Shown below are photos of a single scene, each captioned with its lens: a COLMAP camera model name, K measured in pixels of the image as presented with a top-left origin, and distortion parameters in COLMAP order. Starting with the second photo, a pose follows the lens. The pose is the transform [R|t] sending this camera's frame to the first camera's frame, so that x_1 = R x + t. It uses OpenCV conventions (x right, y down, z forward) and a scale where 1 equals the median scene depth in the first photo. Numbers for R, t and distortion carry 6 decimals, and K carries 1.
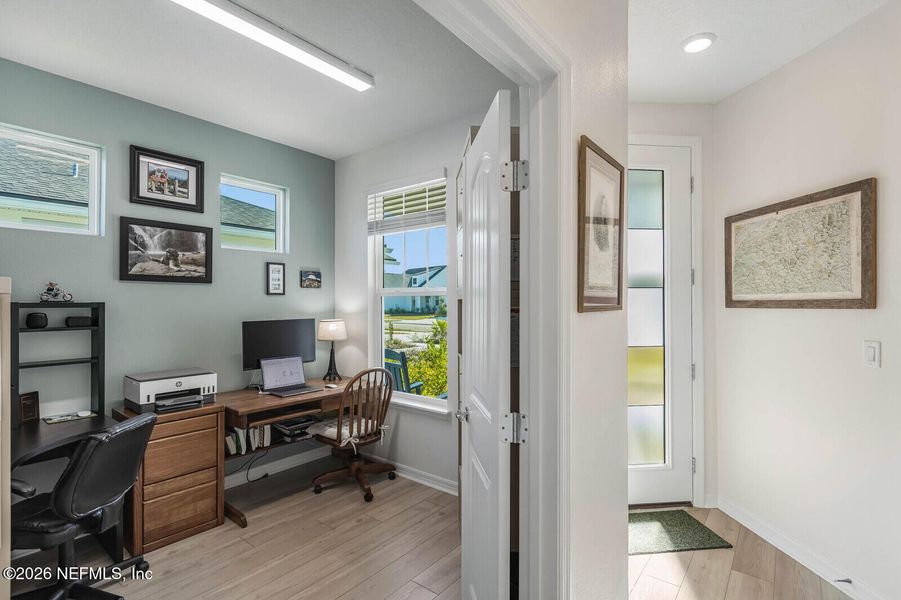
lens RADIAL K [[429.5, 0, 449.5], [0, 429.5, 301.1], [0, 0, 1]] dist [-0.003378, -0.000292]
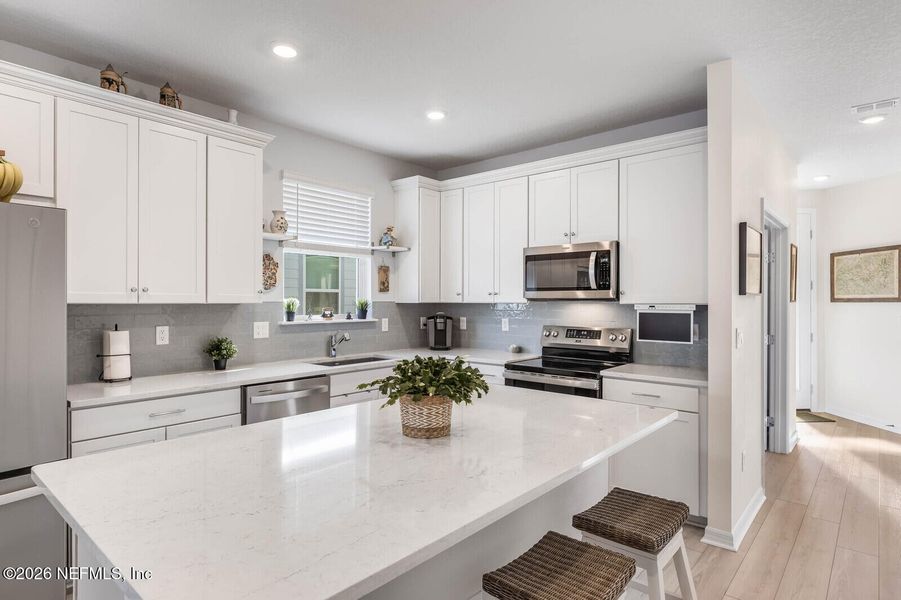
lens RADIAL K [[492.6, 0, 451.3], [0, 492.6, 301.3], [0, 0, 1]] dist [0.000917, 0.000121]
pose [[0.998963, 0.001928, -0.045495, -1.017006], [-0.001756, 0.999991, 0.003815, 0.005989], [0.045502, -0.003731, 0.998957, -1.363672]]
